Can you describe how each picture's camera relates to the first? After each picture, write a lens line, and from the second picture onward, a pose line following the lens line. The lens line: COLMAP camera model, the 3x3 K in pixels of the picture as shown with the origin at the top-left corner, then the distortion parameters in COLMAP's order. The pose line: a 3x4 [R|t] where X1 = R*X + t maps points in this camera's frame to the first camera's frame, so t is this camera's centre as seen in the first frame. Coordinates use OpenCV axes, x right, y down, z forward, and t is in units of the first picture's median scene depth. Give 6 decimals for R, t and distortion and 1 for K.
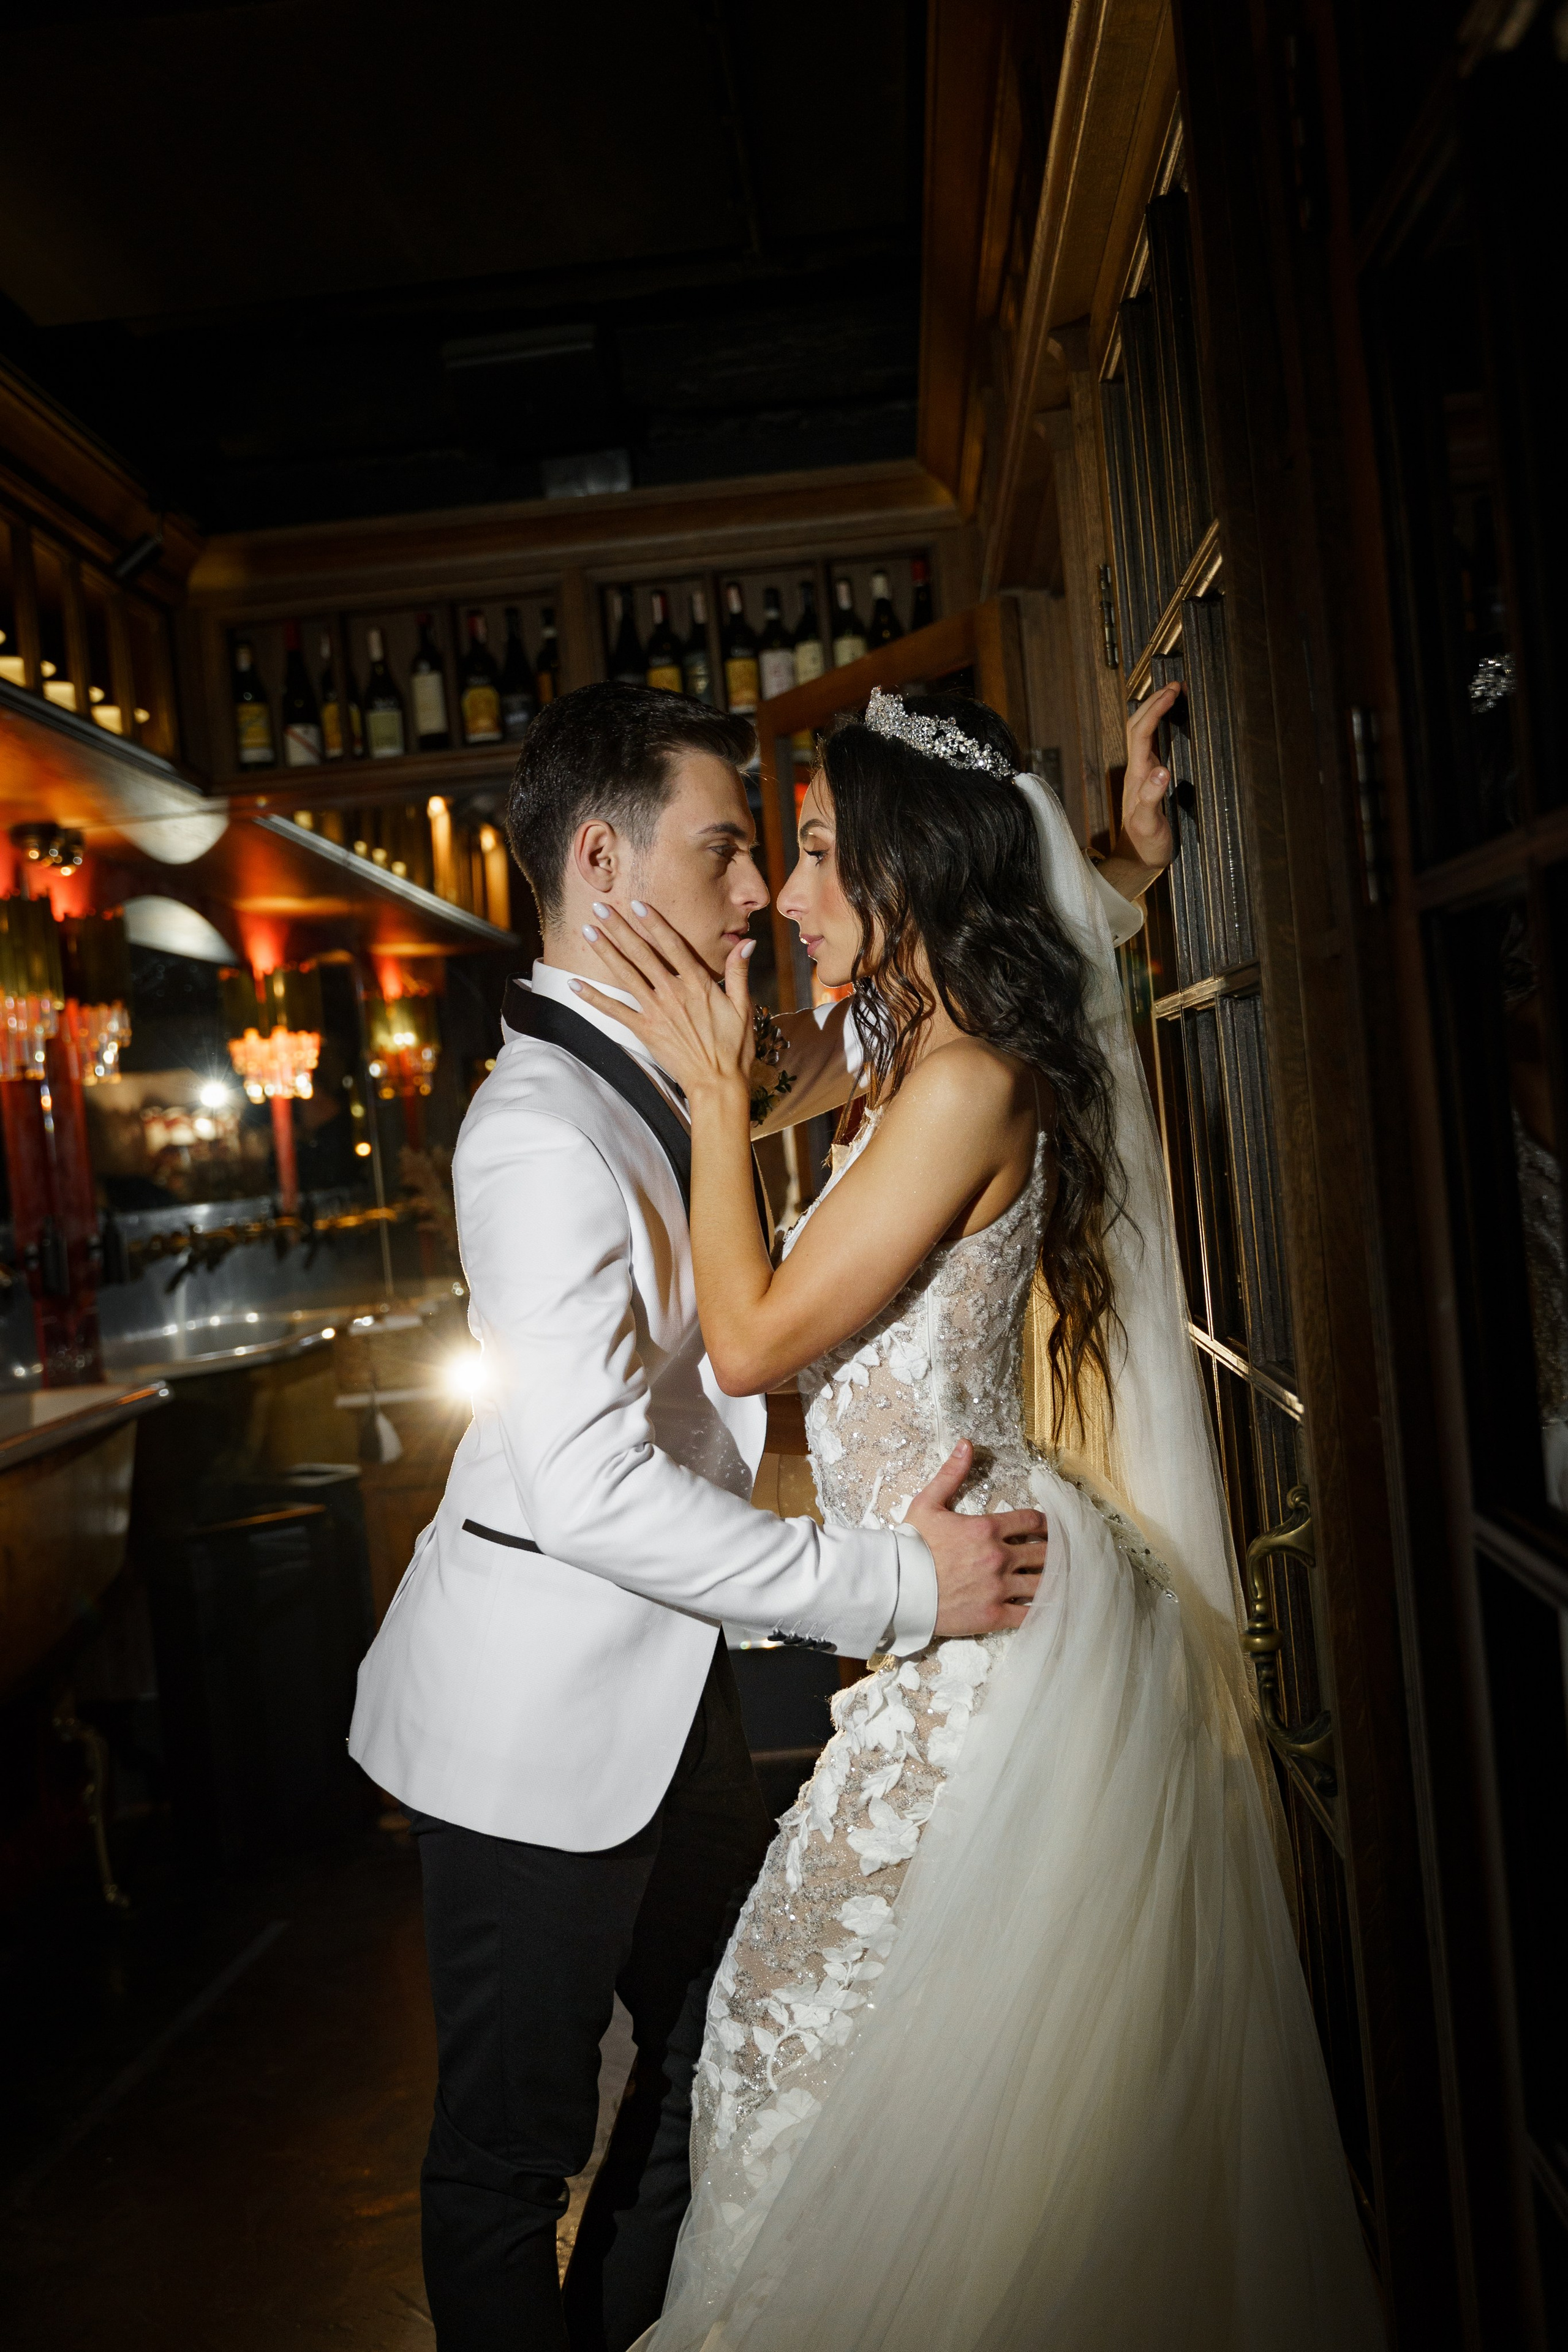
lens RADIAL K [[2230.6, 0, 792.1], [0, 2230.6, 1175.3], [0, 0, 1]] dist [-0.008593, 0.000000]
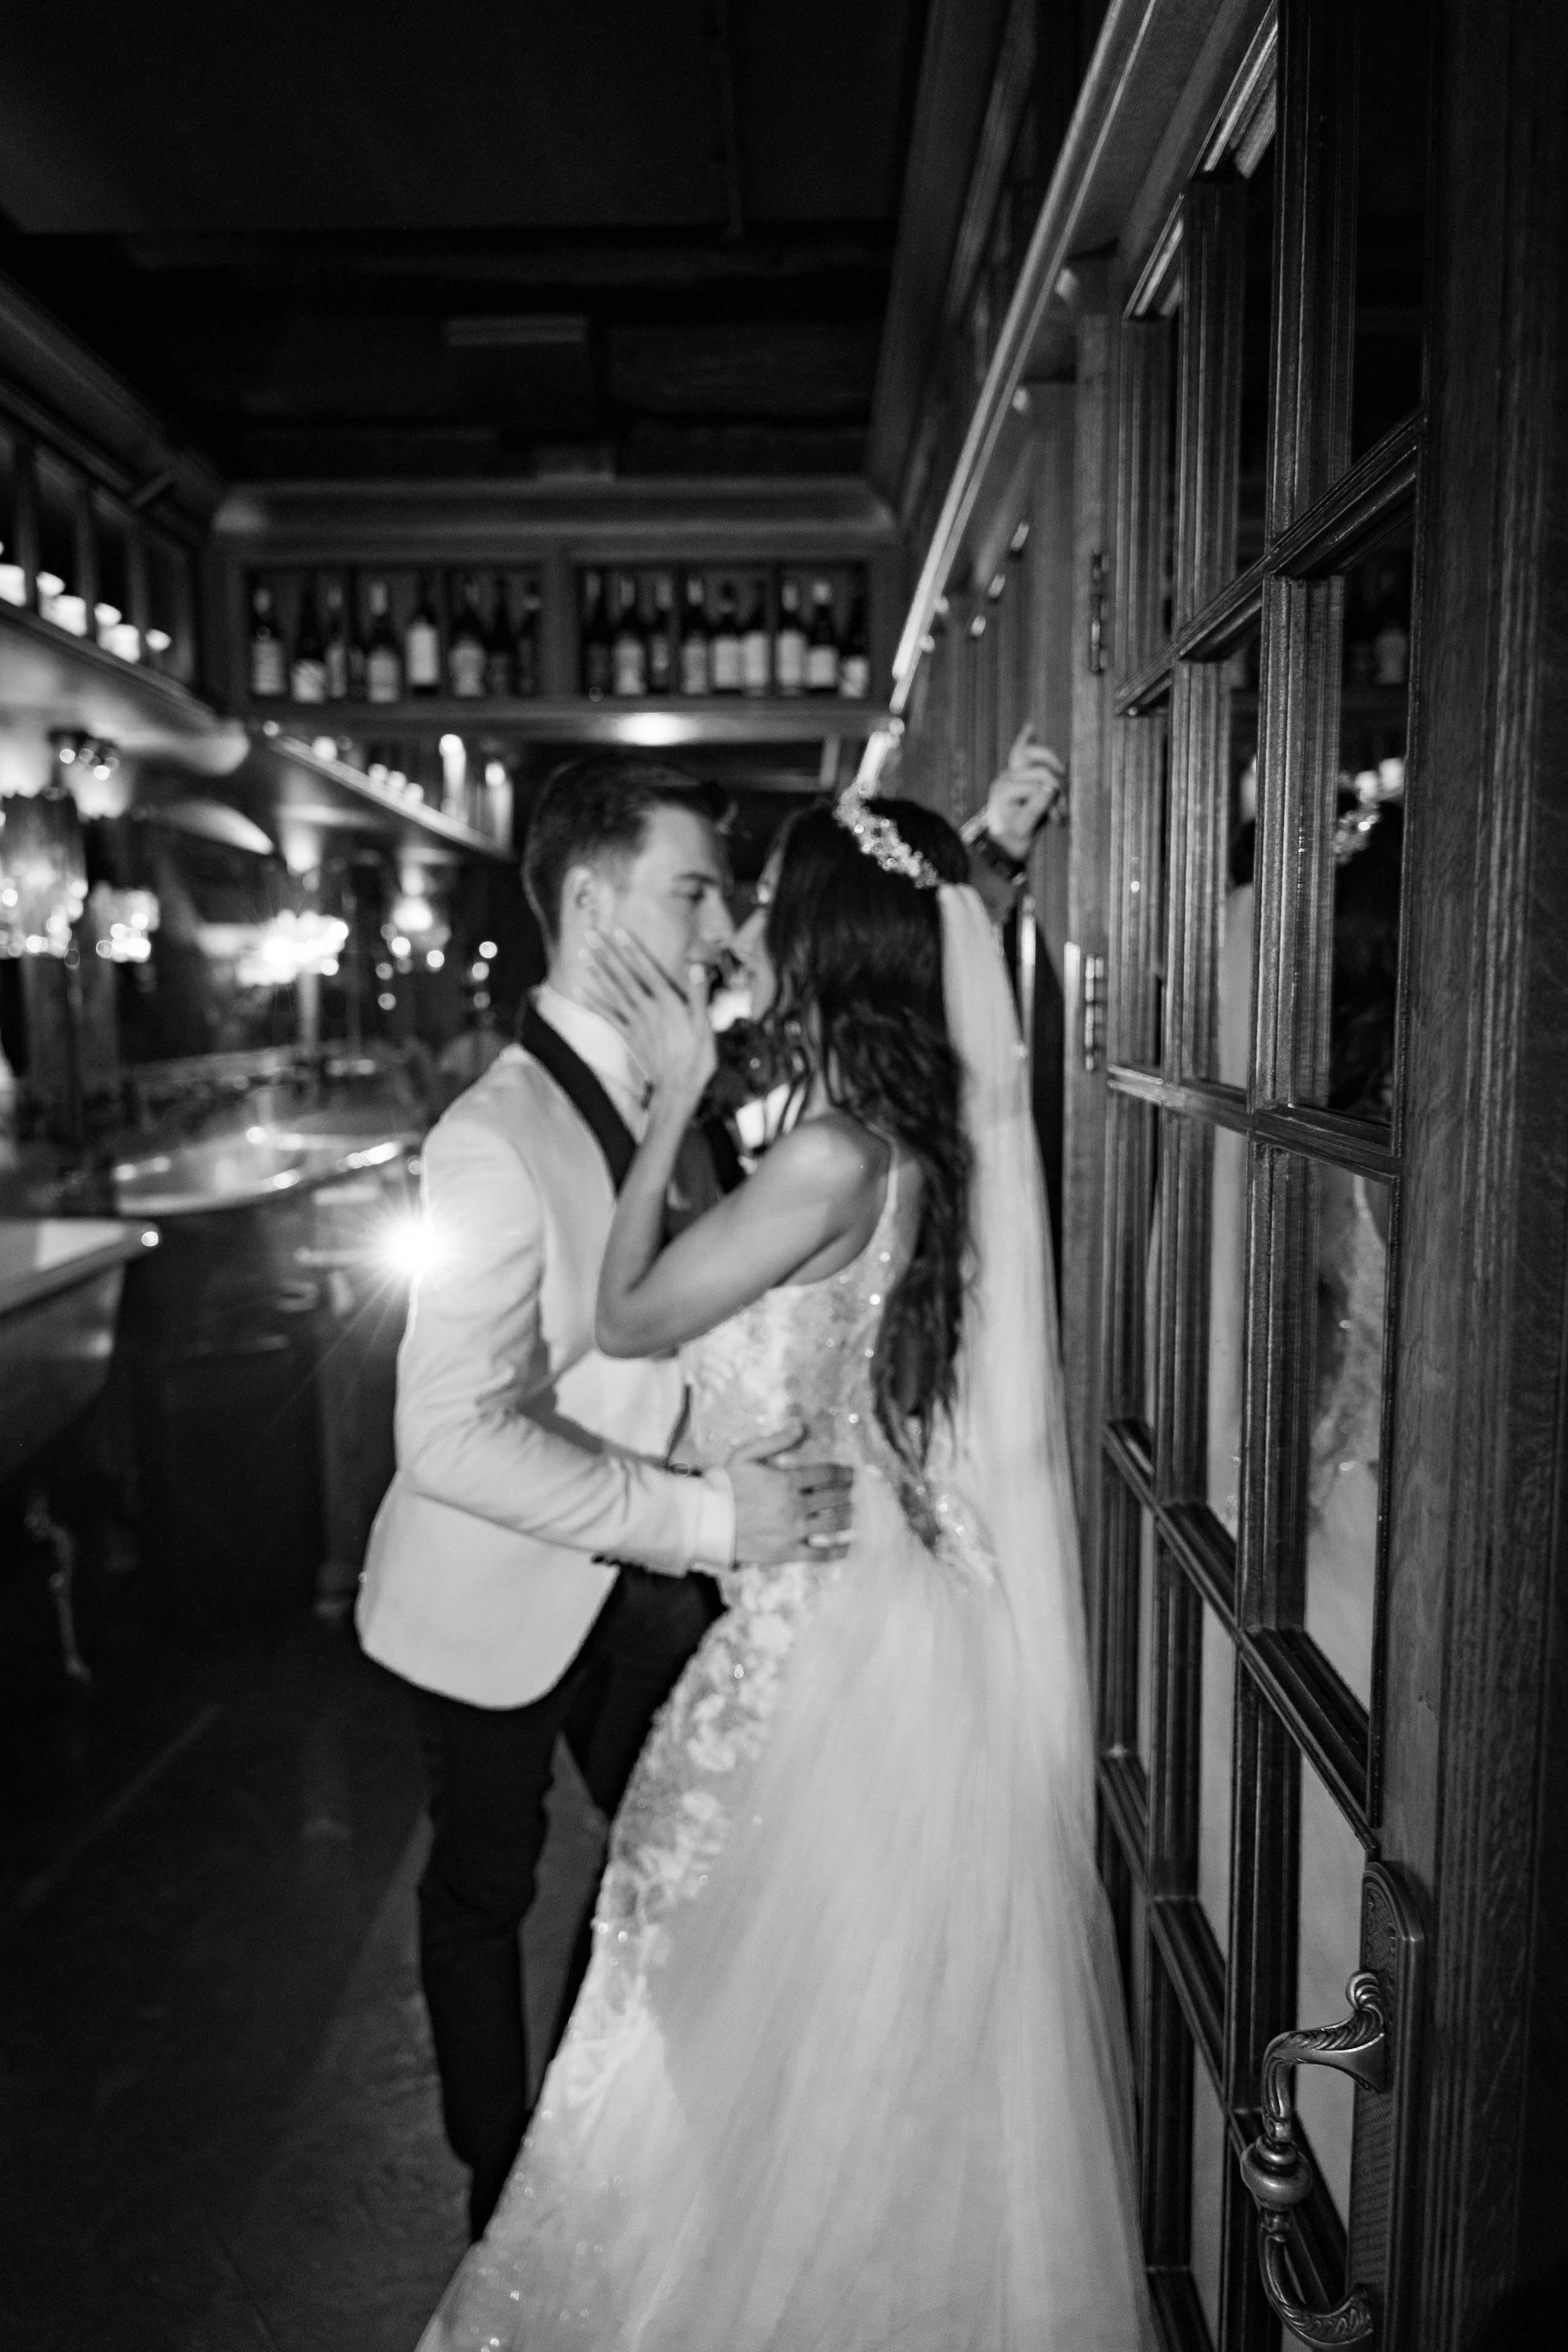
lens RADIAL K [[1490.8, 0, 791.0], [0, 1490.8, 1170.6], [0, 0, 1]] dist [-0.007029, 0.002963]
pose [[0.994960, 0.081845, 0.057932, 0.003363], [-0.087240, 0.991383, 0.097720, -0.039772], [-0.049435, -0.102282, 0.993526, 0.199880]]
